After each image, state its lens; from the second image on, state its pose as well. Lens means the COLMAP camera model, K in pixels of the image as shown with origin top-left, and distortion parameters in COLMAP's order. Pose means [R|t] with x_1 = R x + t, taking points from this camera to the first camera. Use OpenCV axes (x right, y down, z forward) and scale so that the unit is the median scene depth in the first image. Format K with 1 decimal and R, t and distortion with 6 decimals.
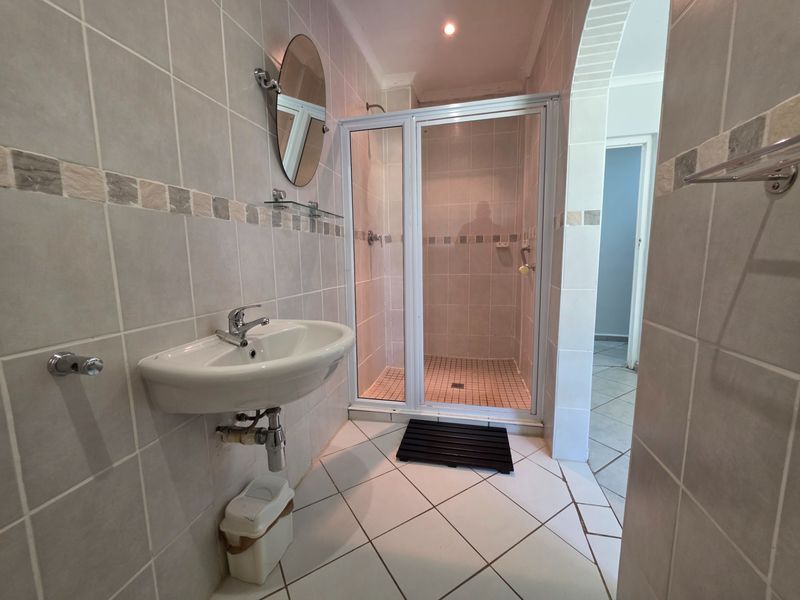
lens RADIAL K [[317.5, 0, 400.9], [0, 317.5, 300.2], [0, 0, 1]] dist [-0.001524, -0.000730]
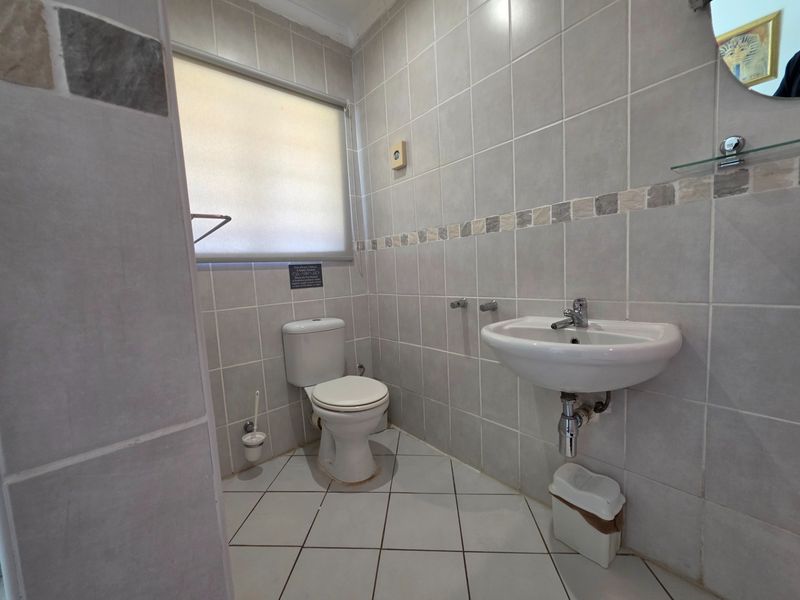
lens RADIAL K [[317.5, 0, 400.2], [0, 317.5, 300.0], [0, 0, 1]] dist [-0.001524, -0.000730]
pose [[-0.586139, 0.123425, -0.800755, 0.754749], [-0.037280, 0.983173, 0.178830, -0.145532], [0.809353, 0.134671, -0.571675, 1.136004]]
